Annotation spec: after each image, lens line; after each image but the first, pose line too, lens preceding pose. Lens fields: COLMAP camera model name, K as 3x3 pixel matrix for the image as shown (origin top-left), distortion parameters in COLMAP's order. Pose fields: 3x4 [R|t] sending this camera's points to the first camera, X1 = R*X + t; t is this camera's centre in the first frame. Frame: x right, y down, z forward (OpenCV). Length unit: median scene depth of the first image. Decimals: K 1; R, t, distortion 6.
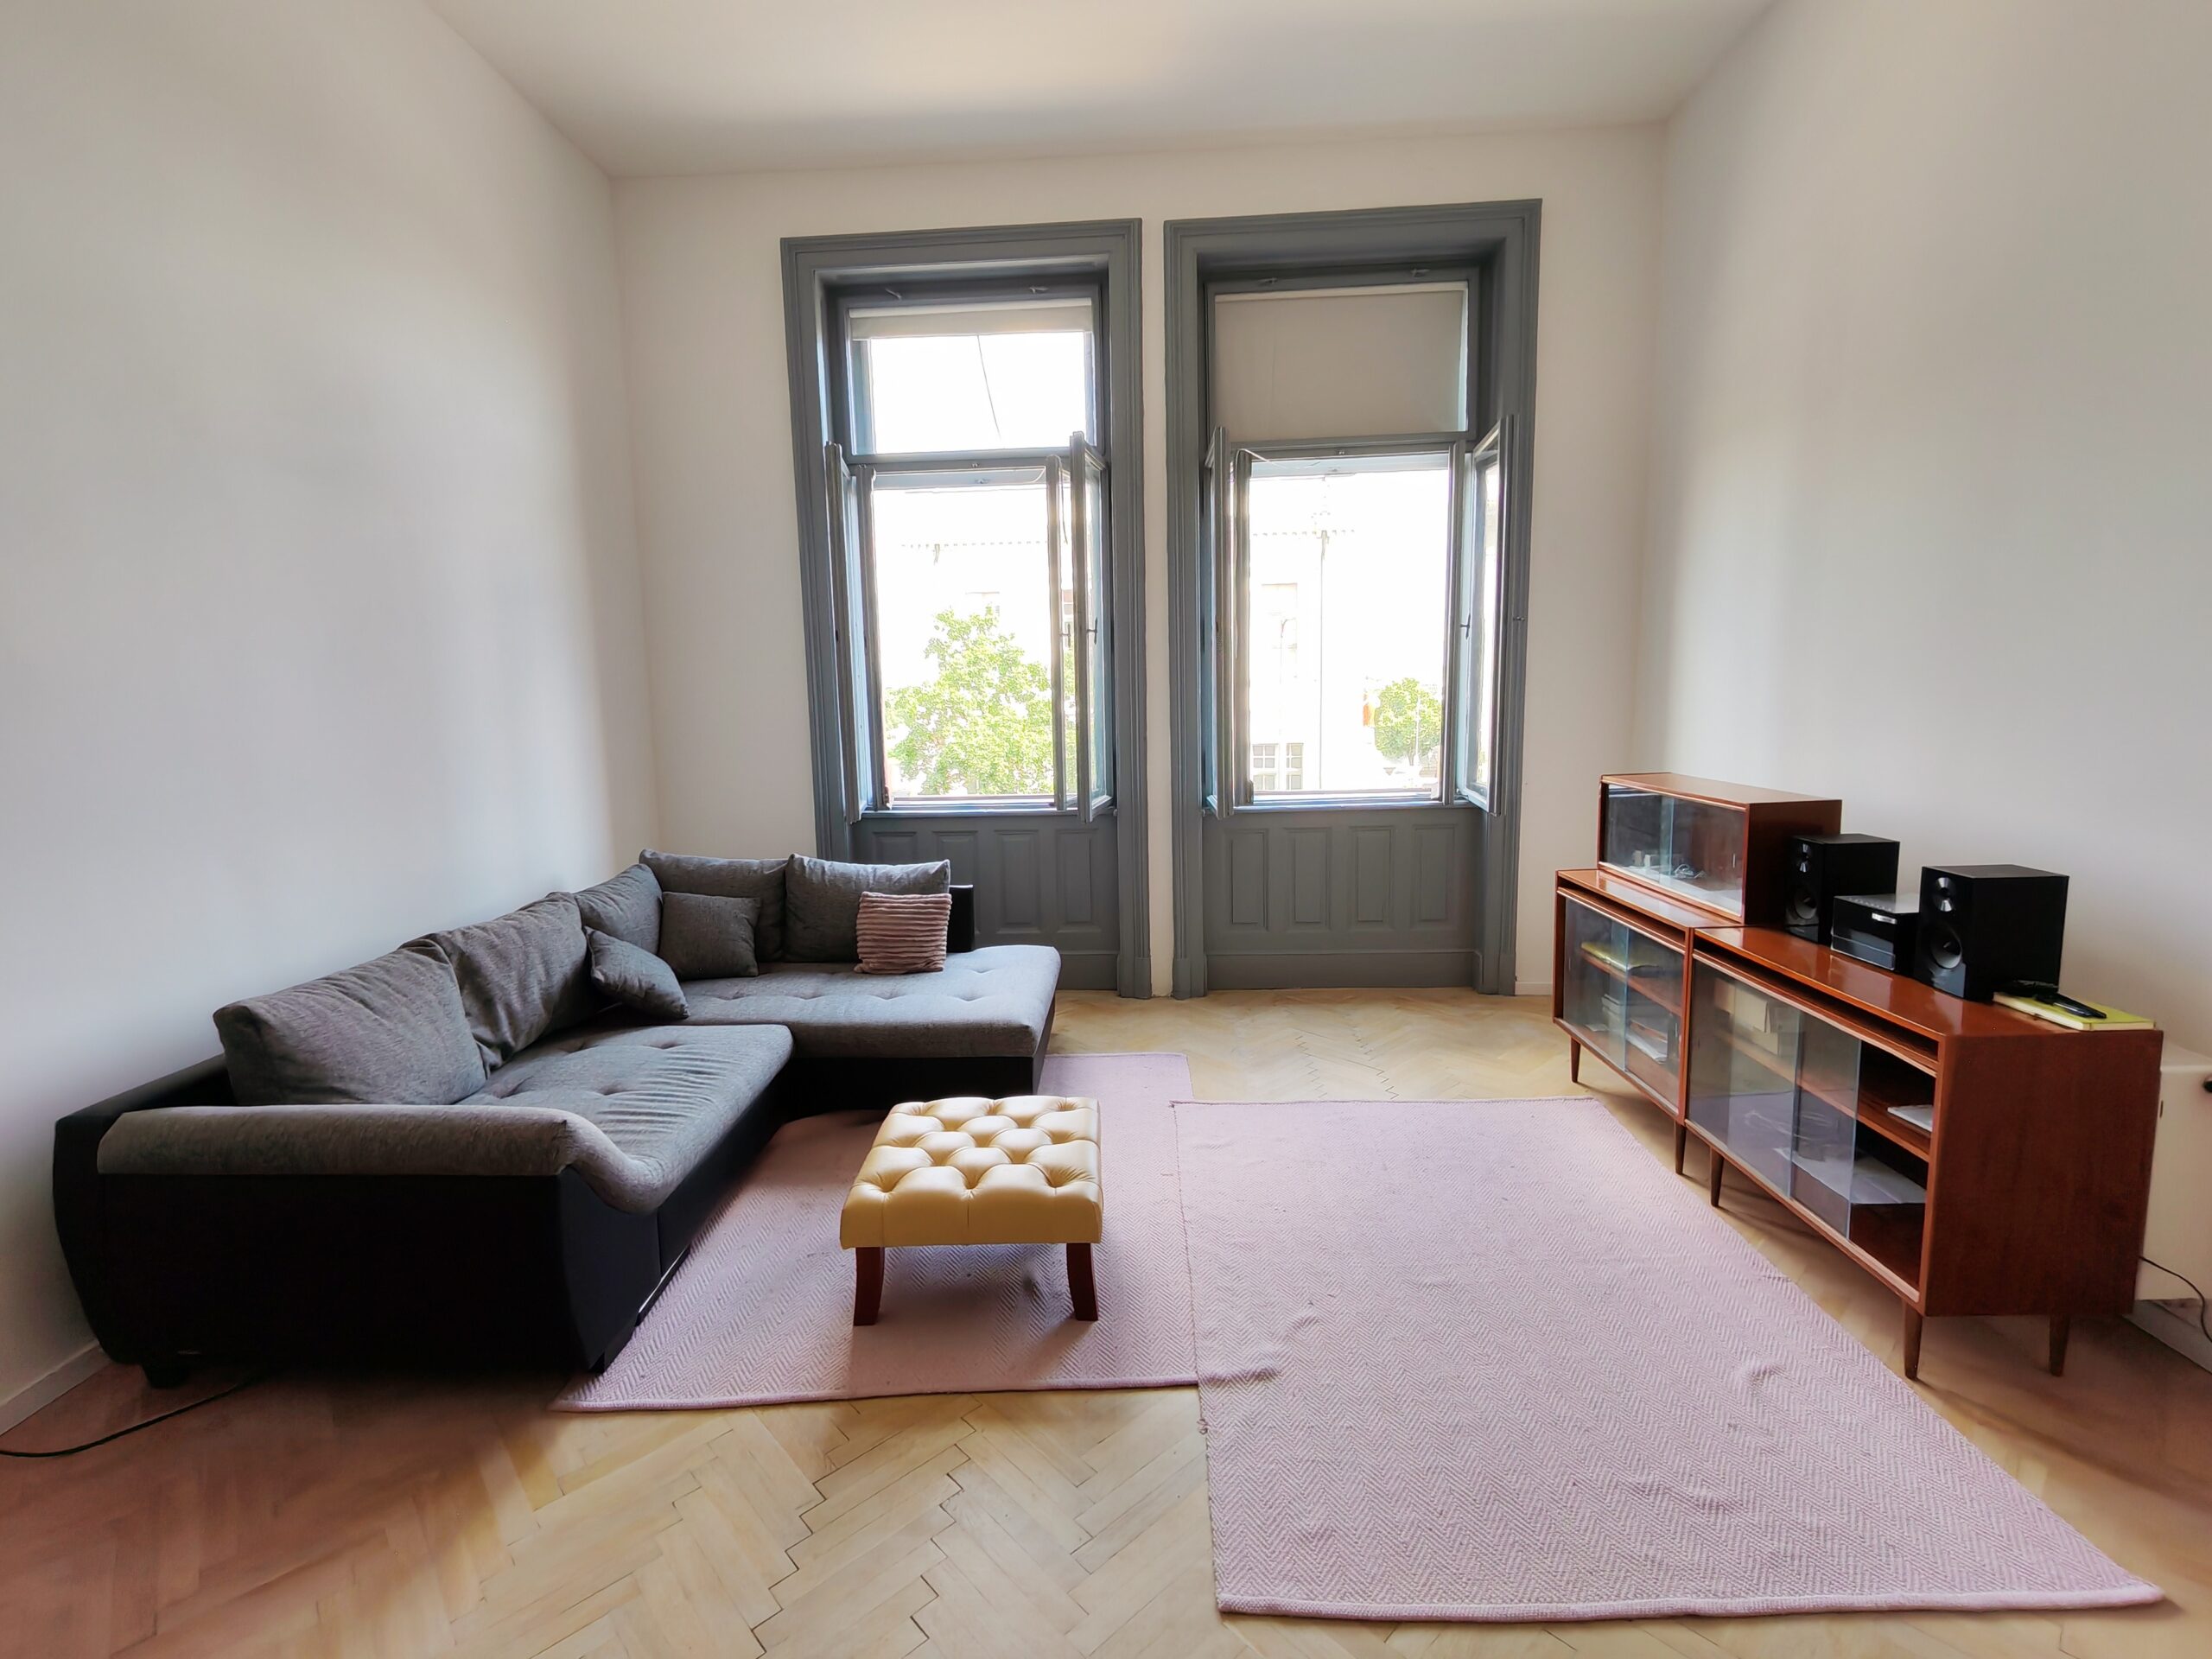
lens RADIAL K [[1013.0, 0, 1102.5], [0, 1013.0, 831.9], [0, 0, 1]] dist [-0.004049, 0.002502]
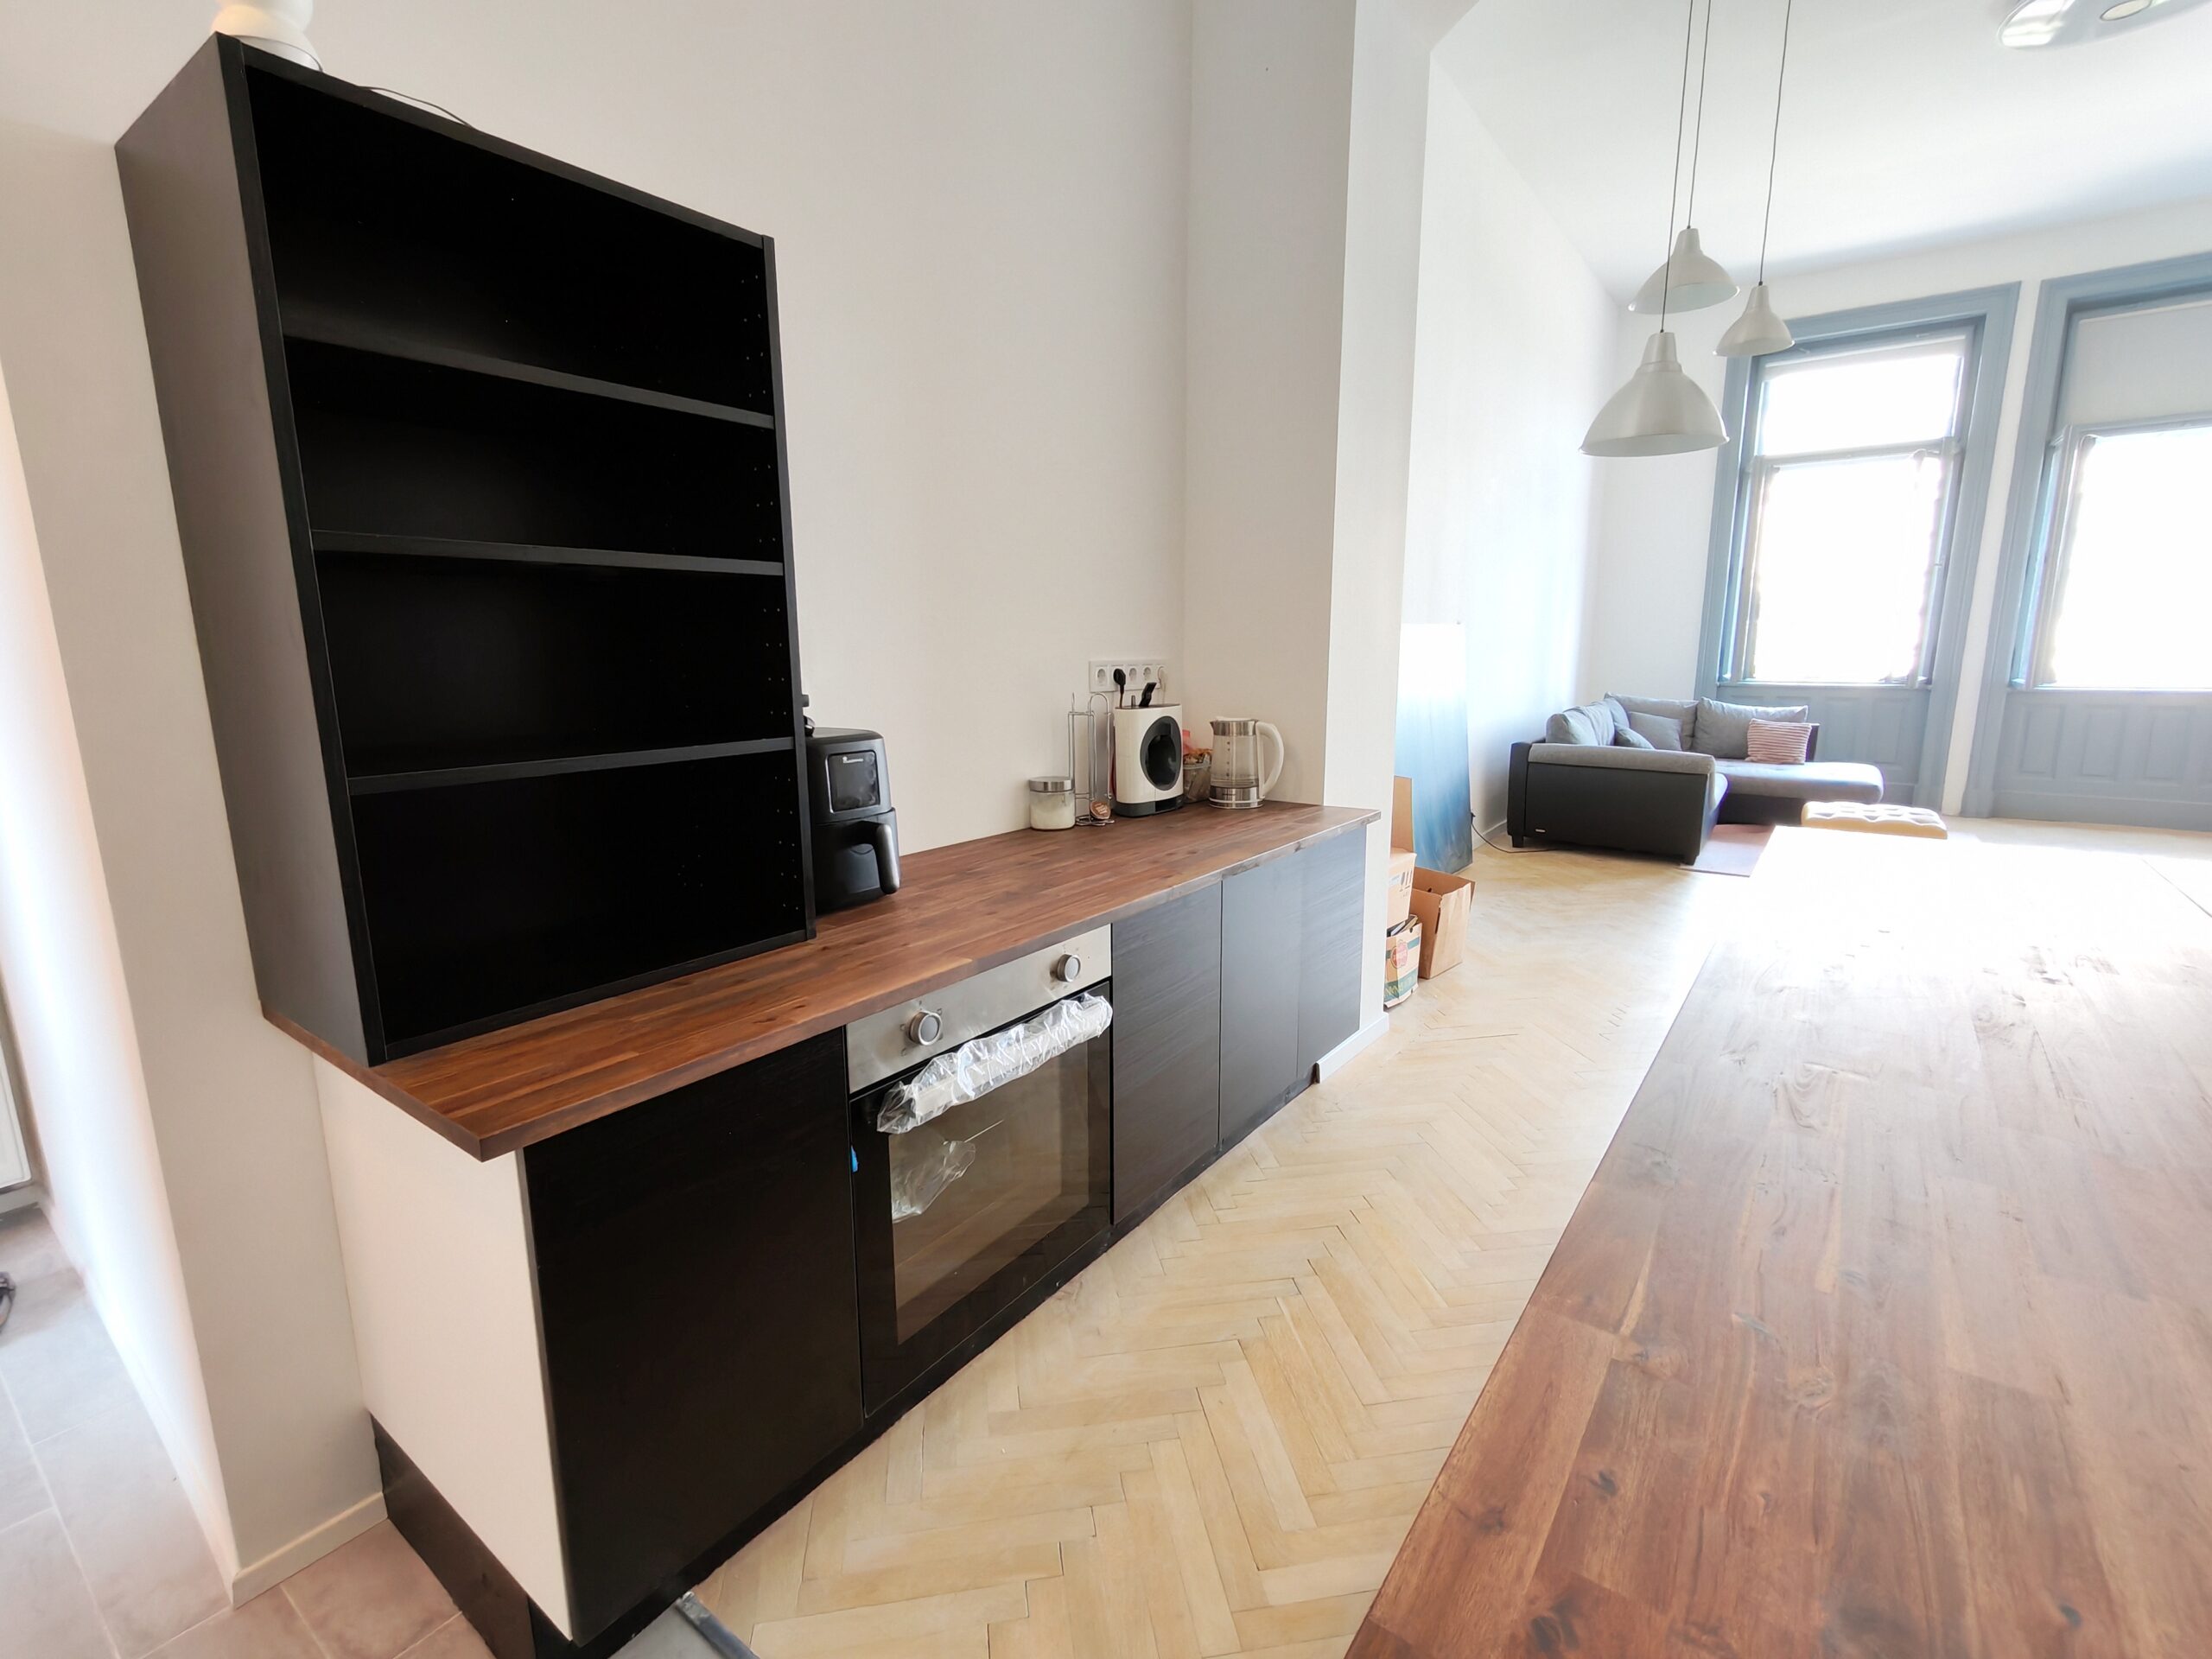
lens RADIAL K [[1013.0, 0, 1103.4], [0, 1013.0, 831.5], [0, 0, 1]] dist [-0.004049, 0.002502]
pose [[0.829210, 0.115786, -0.546813, -0.180735], [-0.080891, 0.992869, 0.087571, 0.183260], [0.553053, -0.028383, 0.832662, -1.049322]]
